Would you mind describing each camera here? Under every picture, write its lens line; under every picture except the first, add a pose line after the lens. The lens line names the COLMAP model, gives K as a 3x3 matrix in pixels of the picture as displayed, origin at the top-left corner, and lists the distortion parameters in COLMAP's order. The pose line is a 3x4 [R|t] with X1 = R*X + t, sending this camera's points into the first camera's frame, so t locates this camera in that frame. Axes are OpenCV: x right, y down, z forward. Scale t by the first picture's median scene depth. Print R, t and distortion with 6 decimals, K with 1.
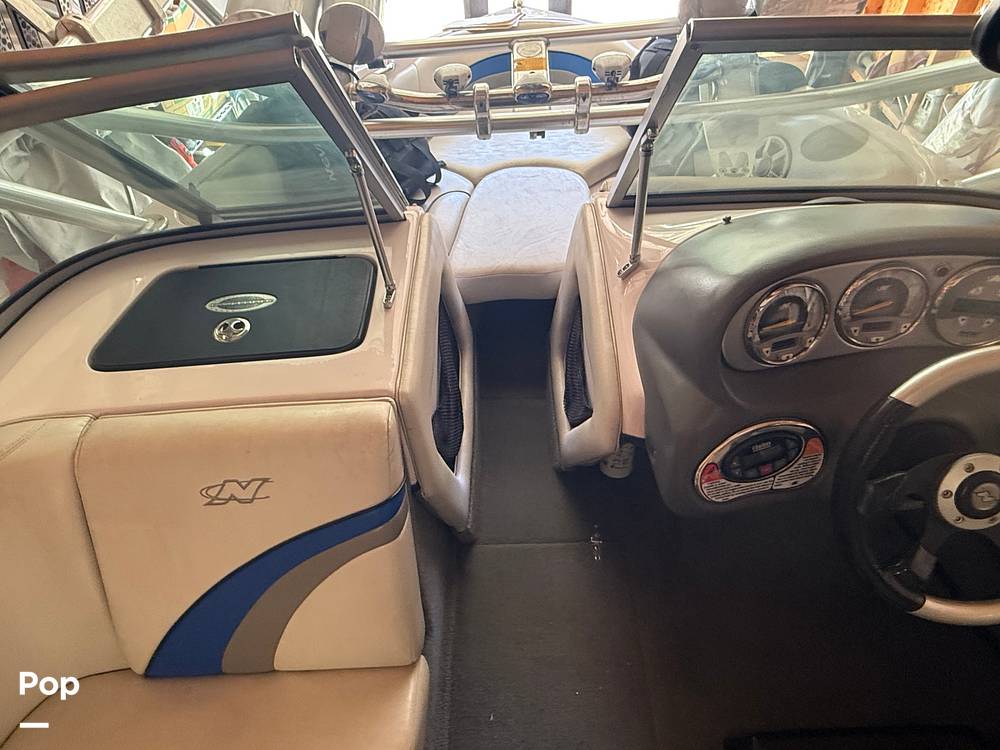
lens RADIAL K [[601.1, 0, 499.4], [0, 601.1, 356.0], [0, 0, 1]] dist [0.001387, -0.000176]
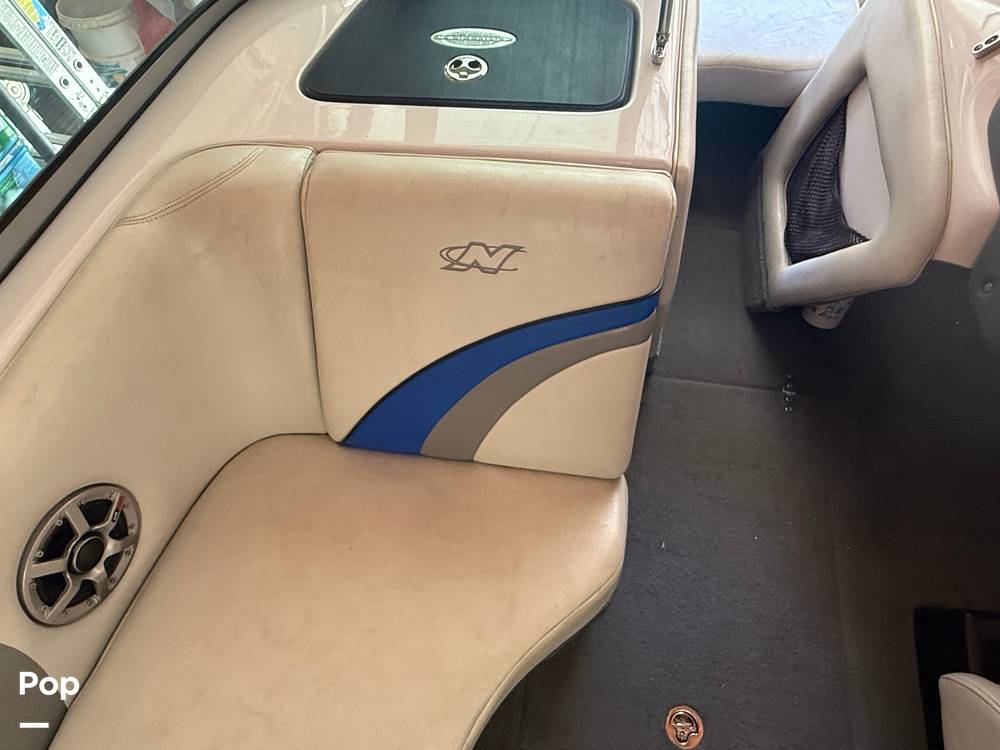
lens RADIAL K [[601.1, 0, 499.4], [0, 601.1, 356.0], [0, 0, 1]] dist [0.001387, -0.000176]
pose [[0.985692, 0.149046, -0.078715, -0.290146], [-0.126372, 0.962506, 0.240025, 0.135858], [0.111539, -0.226644, 0.967570, 0.131775]]
